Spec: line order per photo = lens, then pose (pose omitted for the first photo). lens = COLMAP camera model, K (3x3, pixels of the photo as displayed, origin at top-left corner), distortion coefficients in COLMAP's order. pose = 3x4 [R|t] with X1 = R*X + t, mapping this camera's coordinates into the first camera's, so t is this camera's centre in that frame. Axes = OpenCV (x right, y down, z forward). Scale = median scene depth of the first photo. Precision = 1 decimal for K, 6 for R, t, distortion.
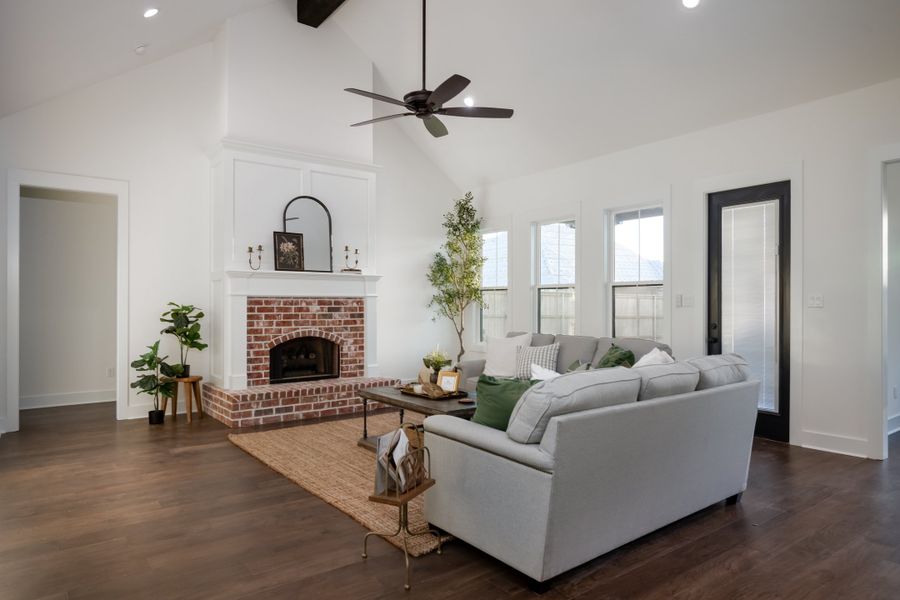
lens RADIAL K [[580.1, 0, 442.3], [0, 580.1, 302.4], [0, 0, 1]] dist [0.002387, 0.000149]
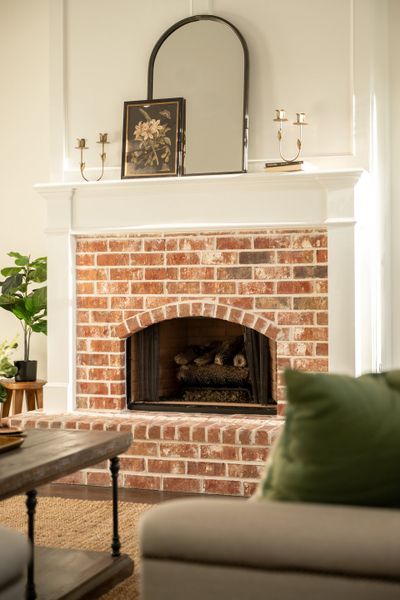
lens RADIAL K [[979.8, 0, 200.9], [0, 979.8, 297.1], [0, 0, 1]] dist [0.011102, 0.000000]
pose [[0.539001, -0.000929, -0.842305, 0.448598], [0.006239, 0.999976, 0.002889, 0.042539], [0.842282, -0.006812, 0.538994, 0.602321]]
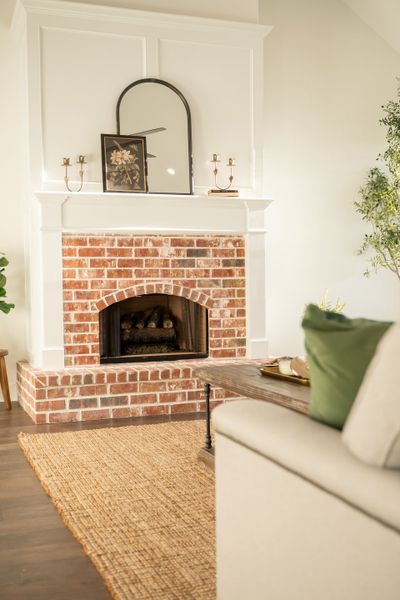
lens RADIAL K [[752.0, 0, 201.9], [0, 752.0, 325.5], [0, 0, 1]] dist [-0.005908, 0.000000]
pose [[0.957059, 0.004115, -0.289864, 0.068694], [0.013583, 0.998165, 0.059017, 0.046869], [0.289575, -0.060420, 0.955246, 0.201262]]
